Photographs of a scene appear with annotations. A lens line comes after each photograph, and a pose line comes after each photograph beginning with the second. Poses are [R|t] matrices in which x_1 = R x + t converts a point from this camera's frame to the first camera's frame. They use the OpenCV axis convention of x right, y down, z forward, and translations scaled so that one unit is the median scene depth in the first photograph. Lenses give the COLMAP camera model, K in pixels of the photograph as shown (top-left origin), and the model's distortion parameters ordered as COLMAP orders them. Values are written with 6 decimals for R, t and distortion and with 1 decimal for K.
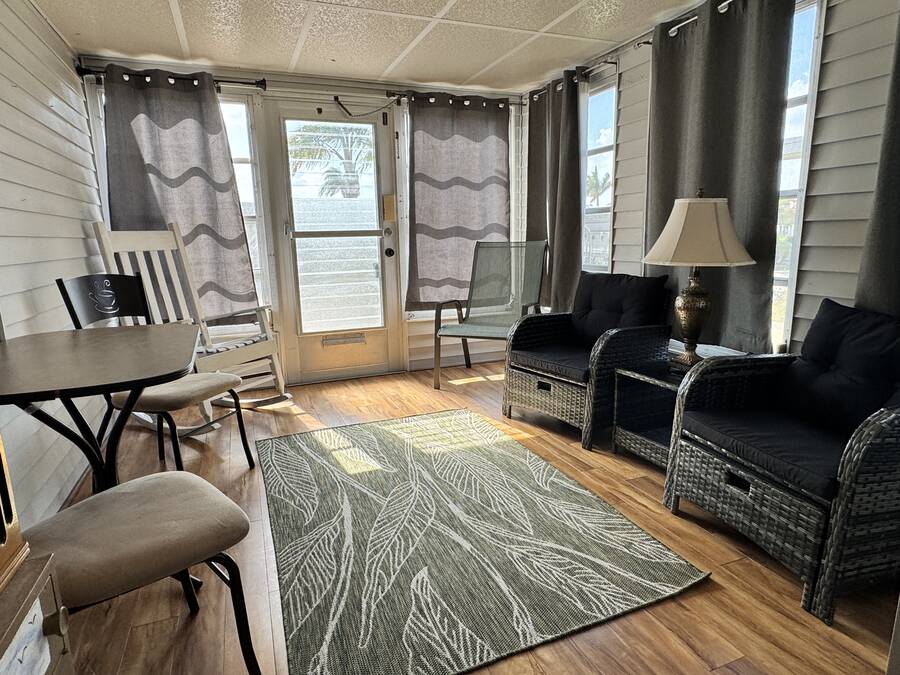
lens RADIAL K [[528.2, 0, 450.0], [0, 528.2, 337.5], [0, 0, 1]] dist [0.003413, 0.001863]
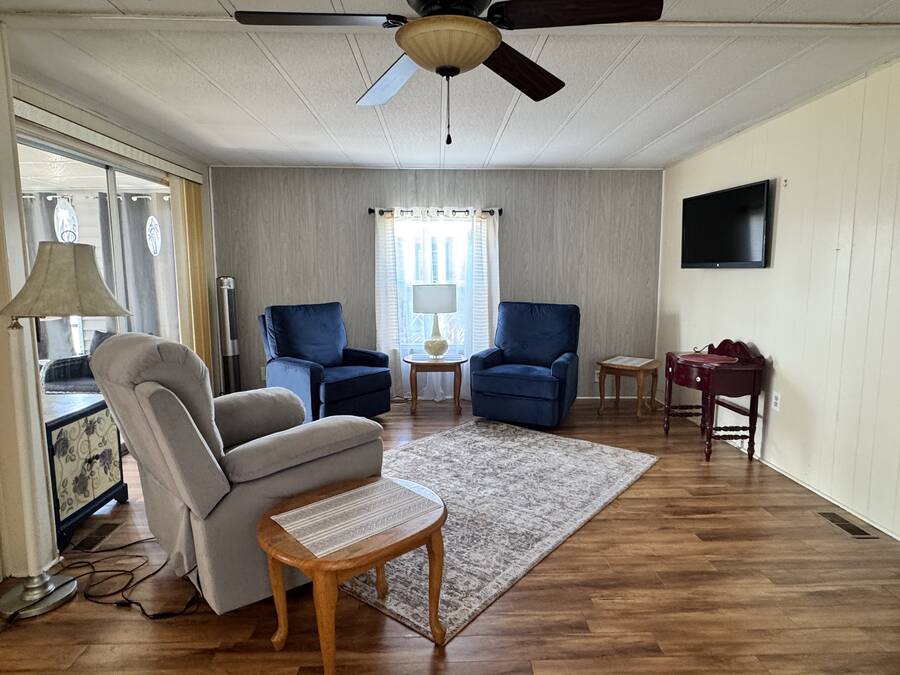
lens RADIAL K [[528.2, 0, 450.0], [0, 528.2, 337.5], [0, 0, 1]] dist [0.003413, 0.001863]
pose [[0.344220, -0.096114, 0.933956, -1.040392], [0.171031, 0.984522, 0.038282, 0.146614], [-0.923180, 0.146558, 0.355331, -1.415516]]
